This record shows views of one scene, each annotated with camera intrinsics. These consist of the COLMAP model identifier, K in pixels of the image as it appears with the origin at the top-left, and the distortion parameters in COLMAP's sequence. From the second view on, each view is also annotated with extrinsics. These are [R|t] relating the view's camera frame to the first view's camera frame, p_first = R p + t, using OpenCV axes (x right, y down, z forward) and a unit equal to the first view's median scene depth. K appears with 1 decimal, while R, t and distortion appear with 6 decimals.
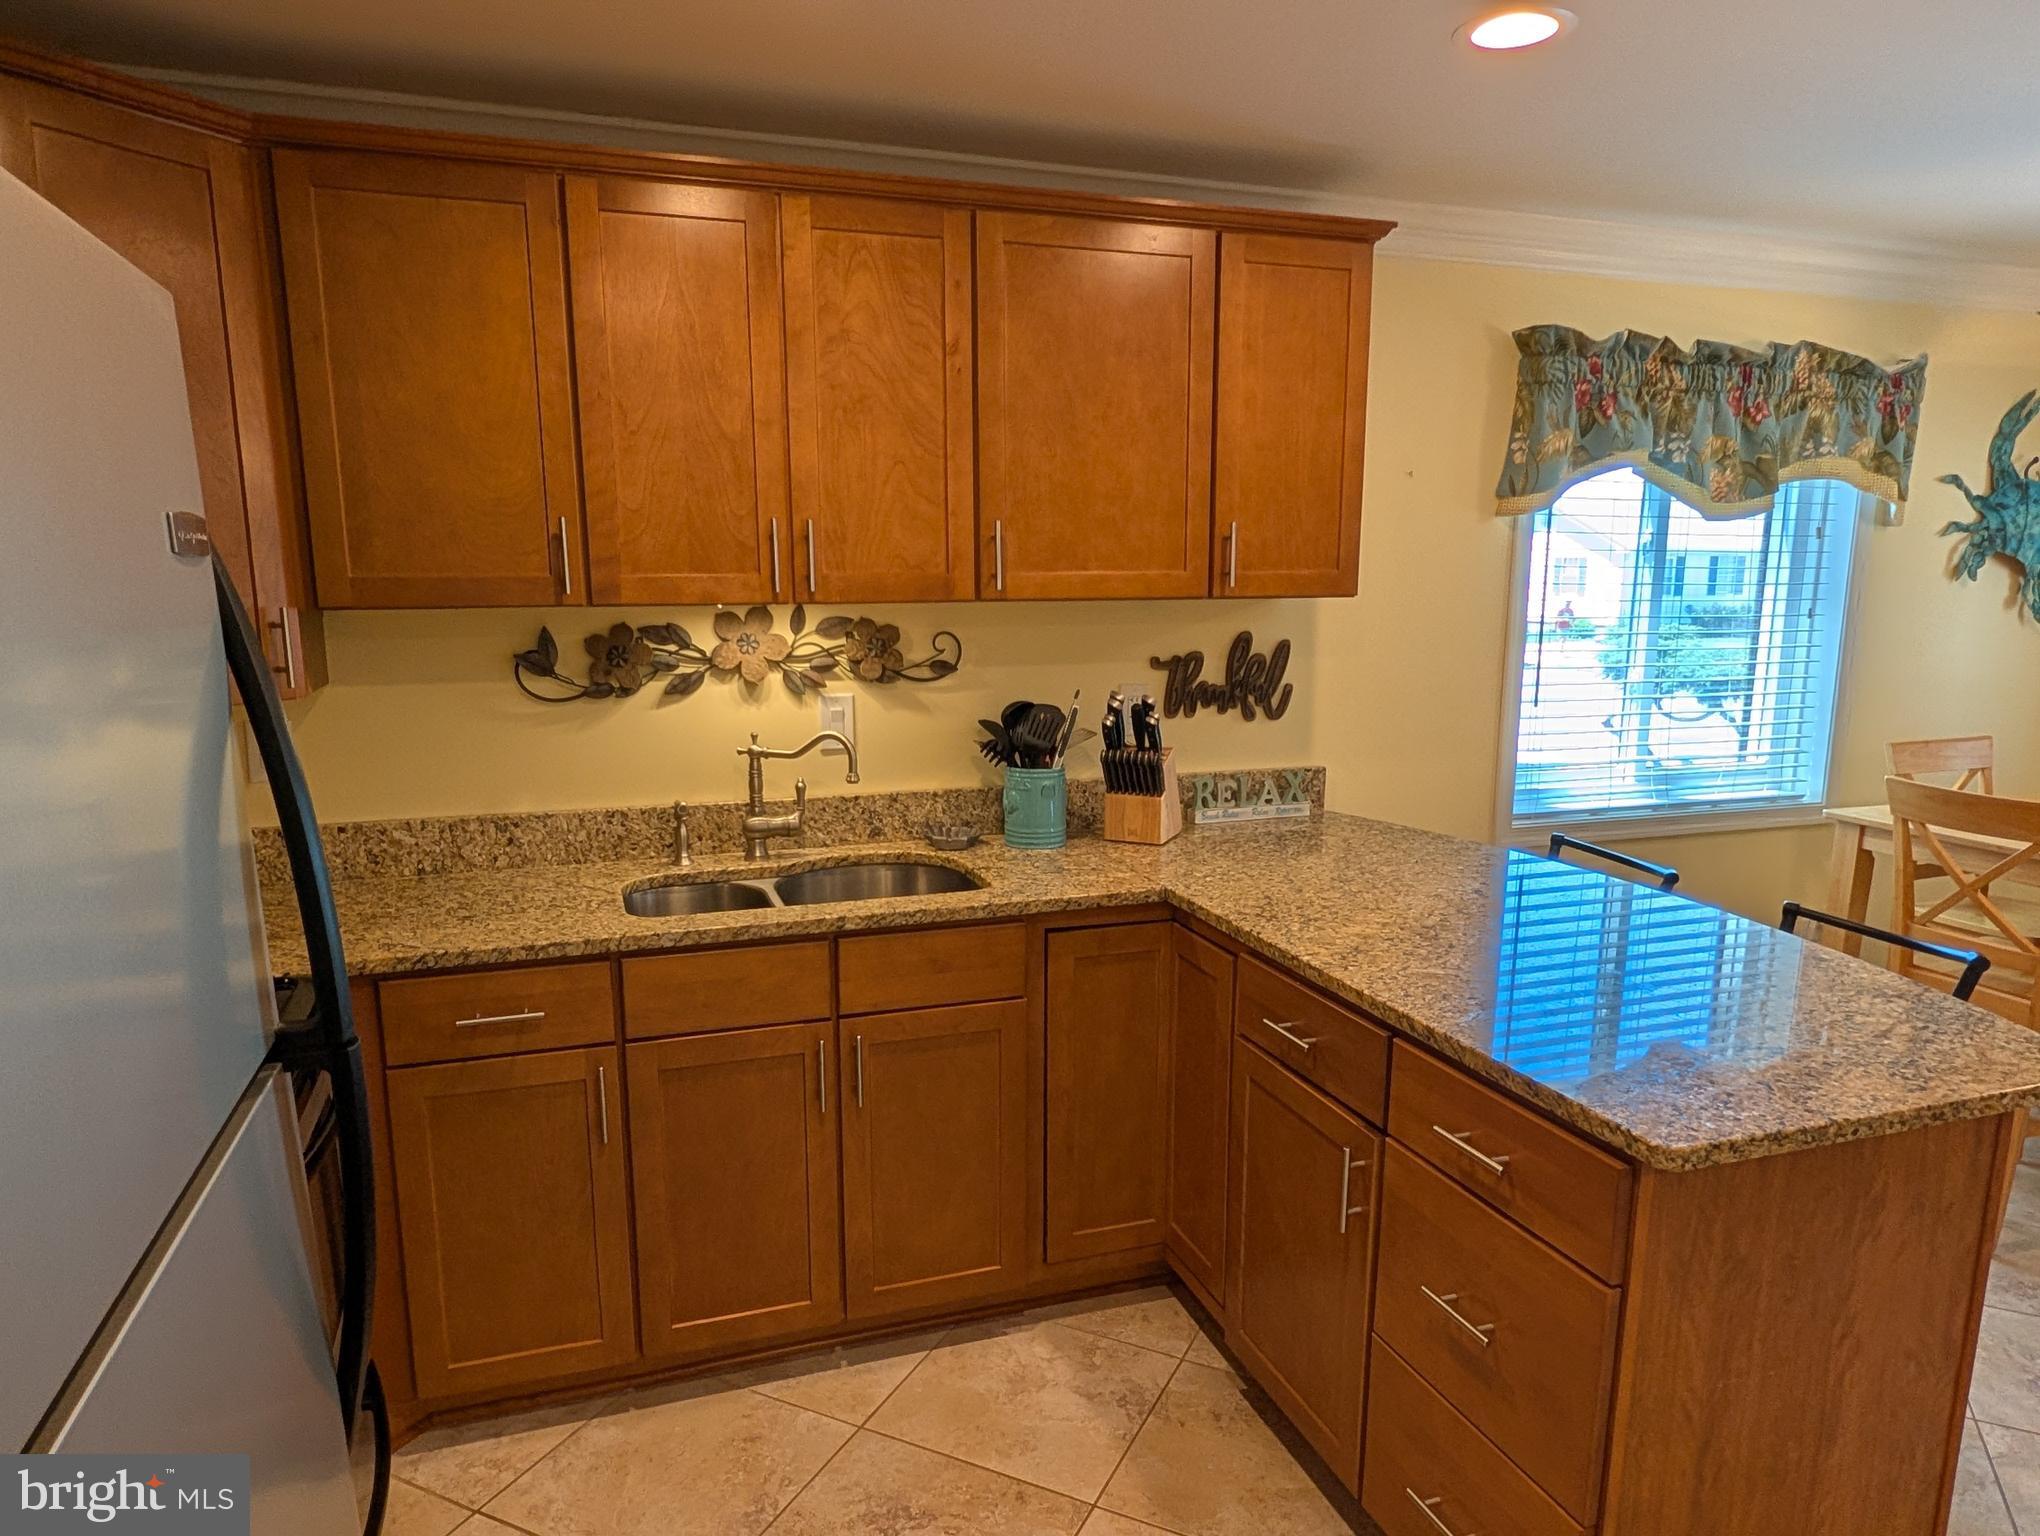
lens RADIAL K [[1317.8, 0, 1015.5], [0, 1317.8, 823.1], [0, 0, 1]] dist [-0.003573, -0.000765]
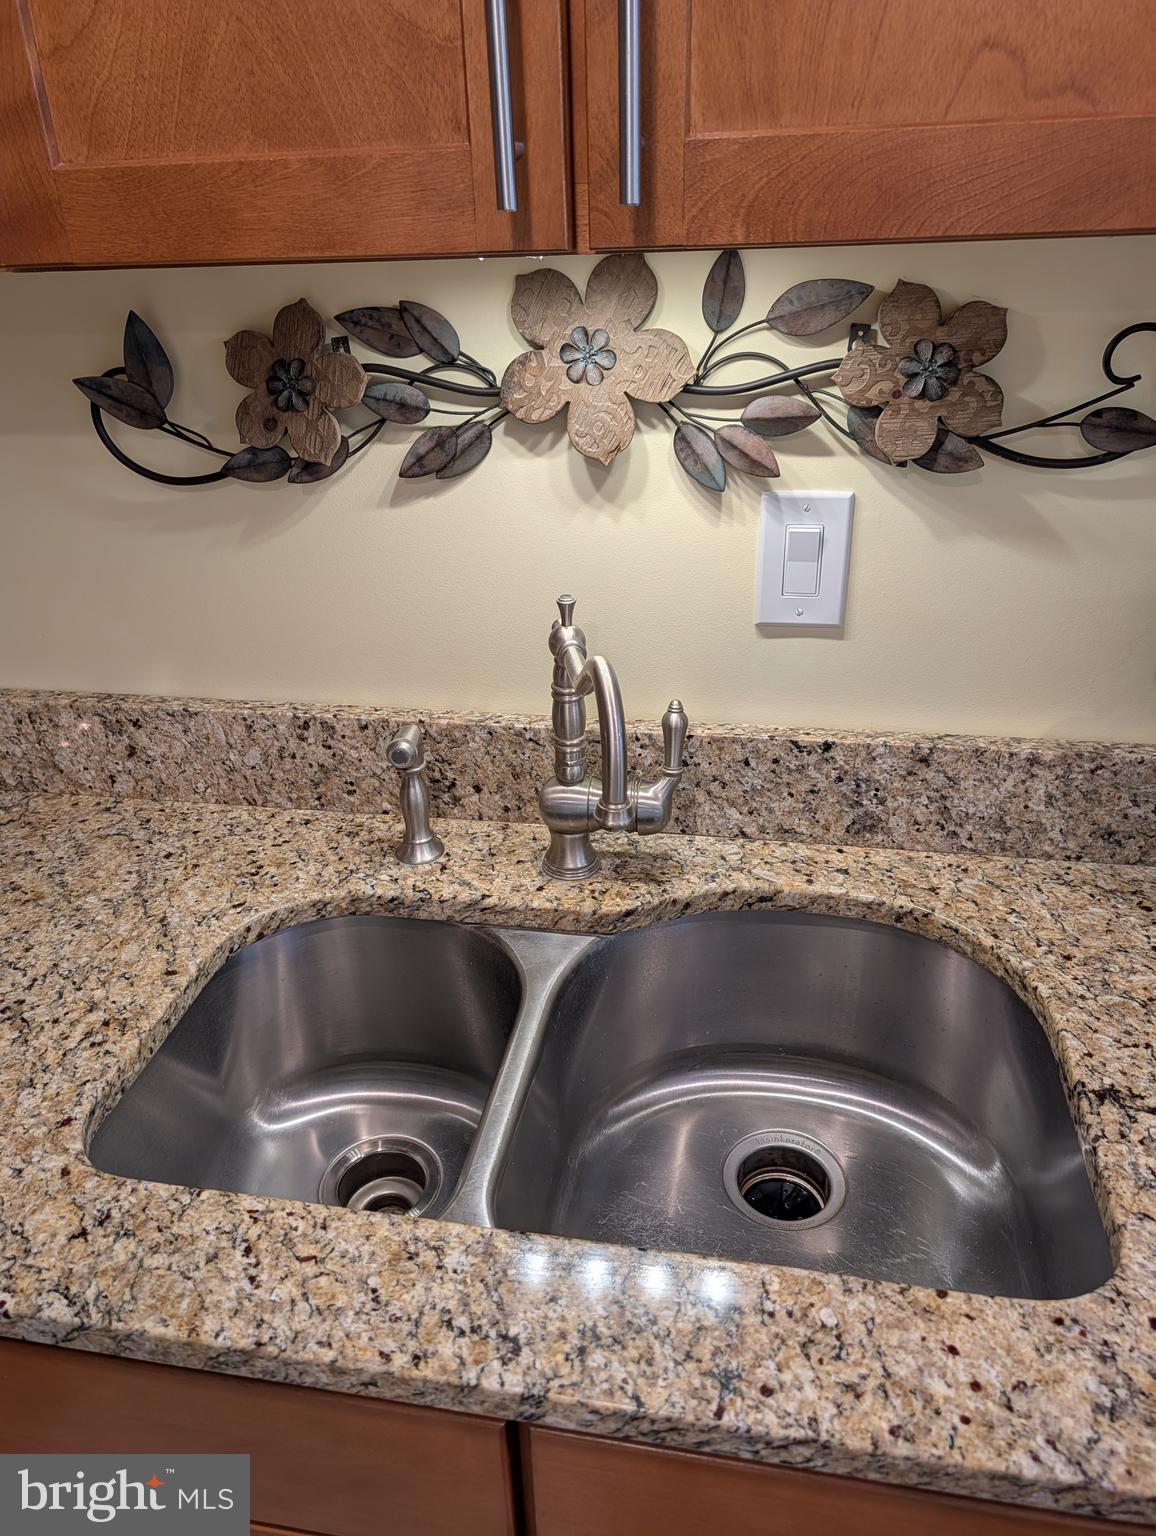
lens RADIAL K [[1106.6, 0, 563.2], [0, 1106.6, 764.0], [0, 0, 1]] dist [0.021443, -0.021186]
pose [[0.867691, 0.199672, -0.455241, -0.032517], [-0.062775, 0.952466, 0.298109, -0.116400], [0.493125, -0.230088, 0.838980, 0.675541]]
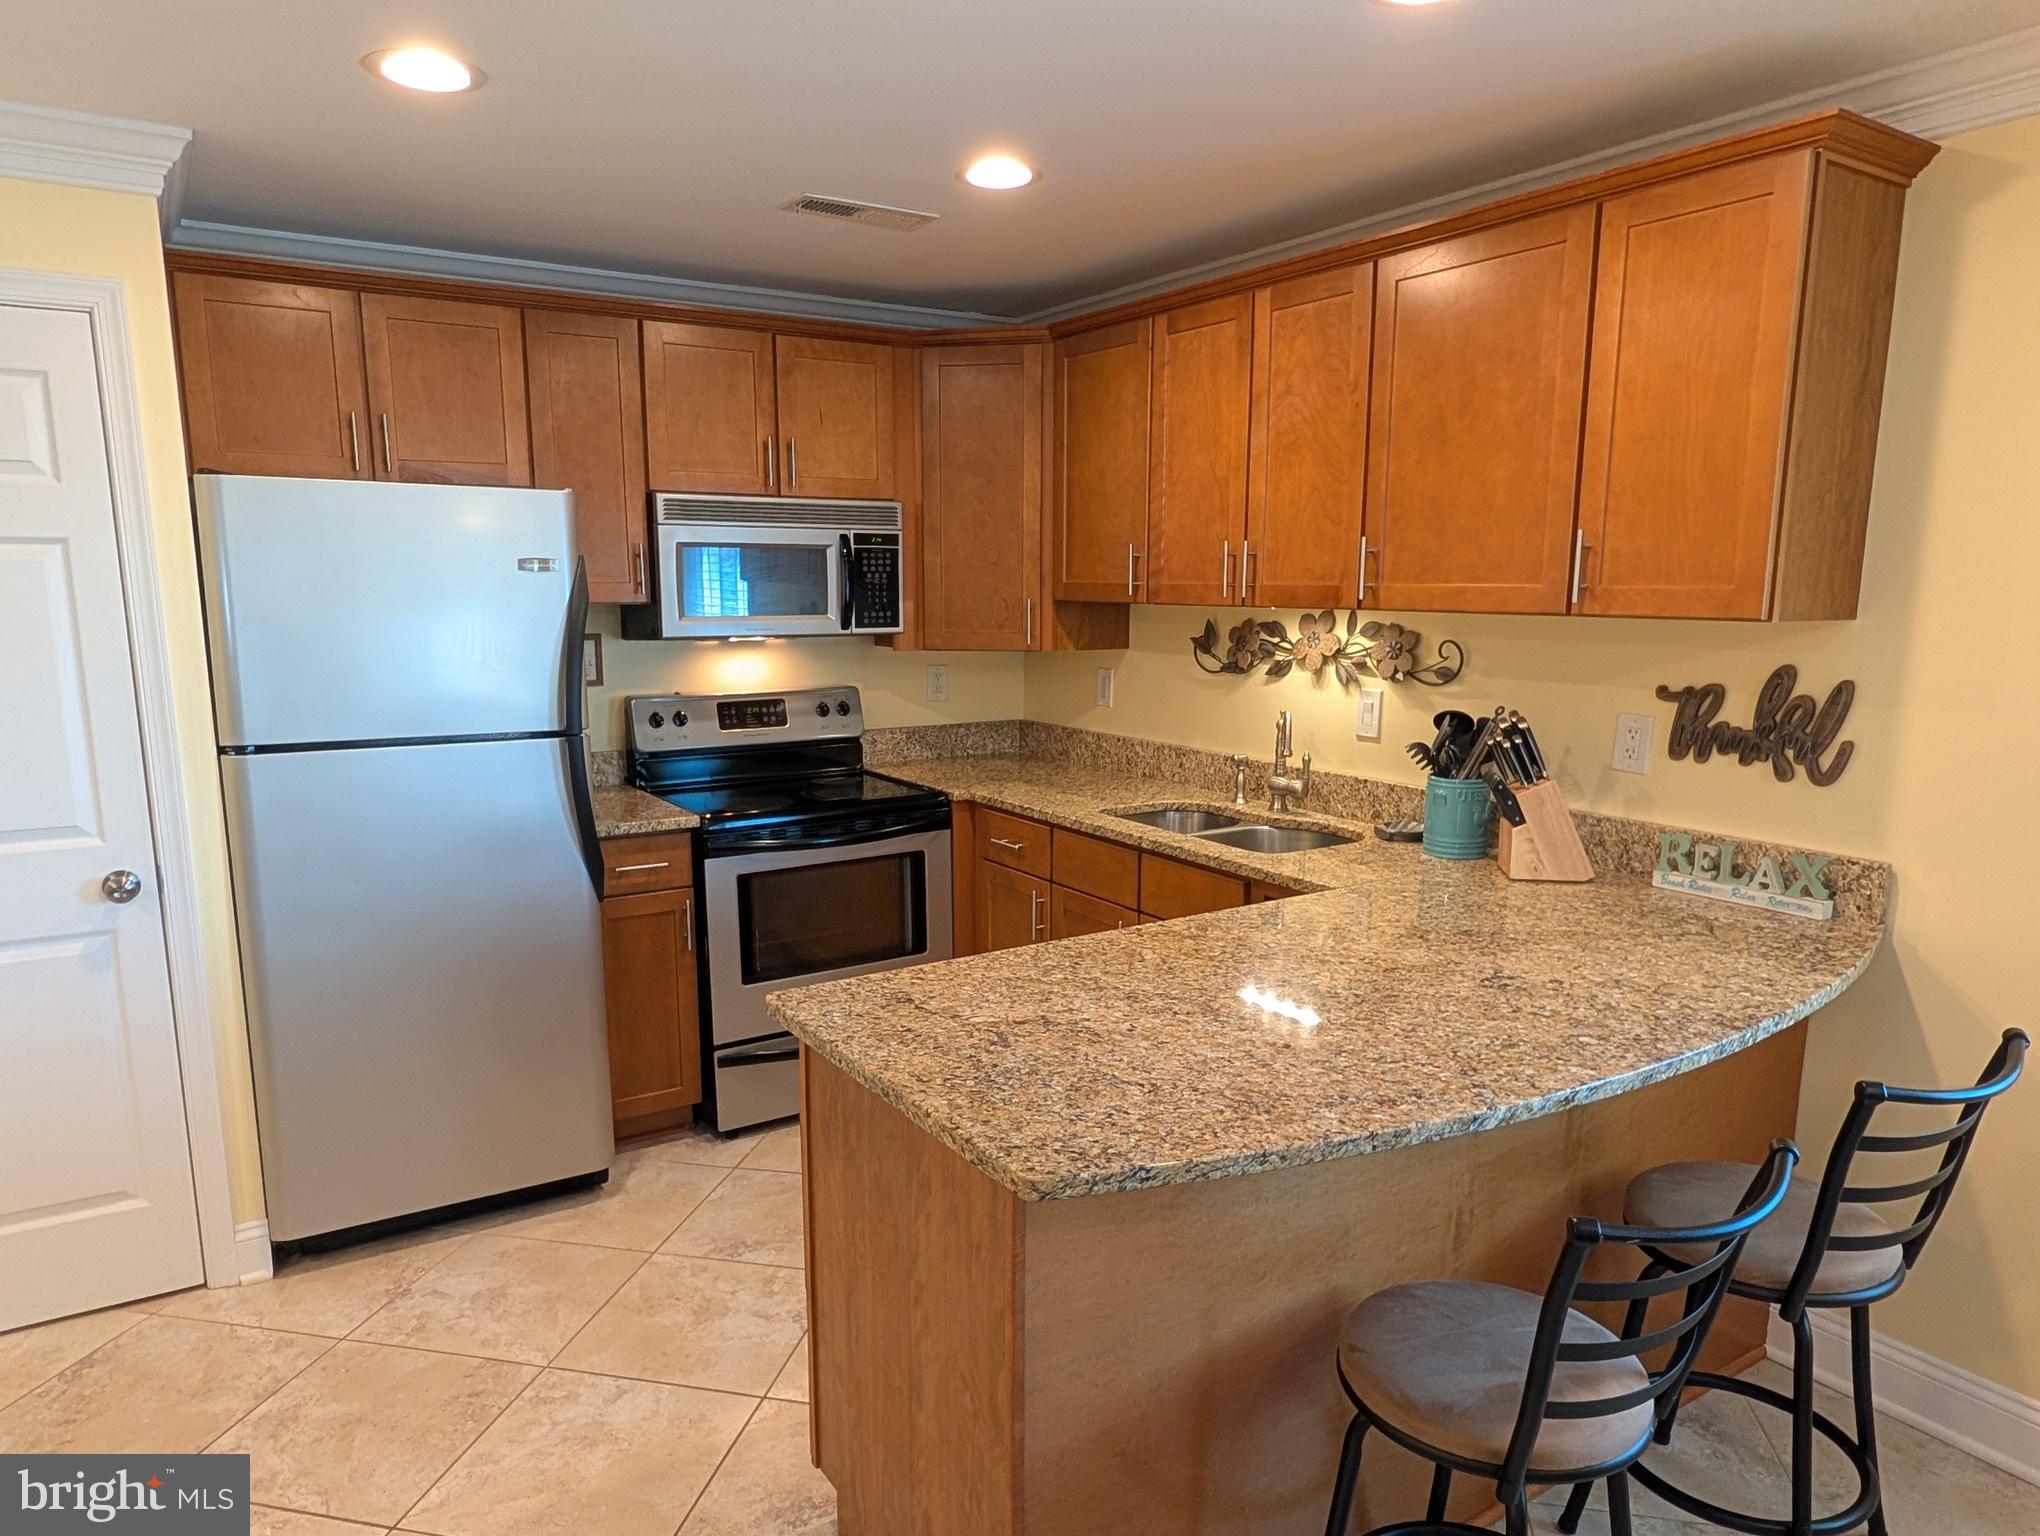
lens RADIAL K [[1319.2, 0, 1016.1], [0, 1319.2, 821.3], [0, 0, 1]] dist [0.001204, -0.000951]
pose [[0.239804, 0.180393, -0.953914, 0.921249], [-0.189769, 0.972340, 0.136171, -0.084993], [0.952093, 0.148369, 0.267404, 0.422003]]
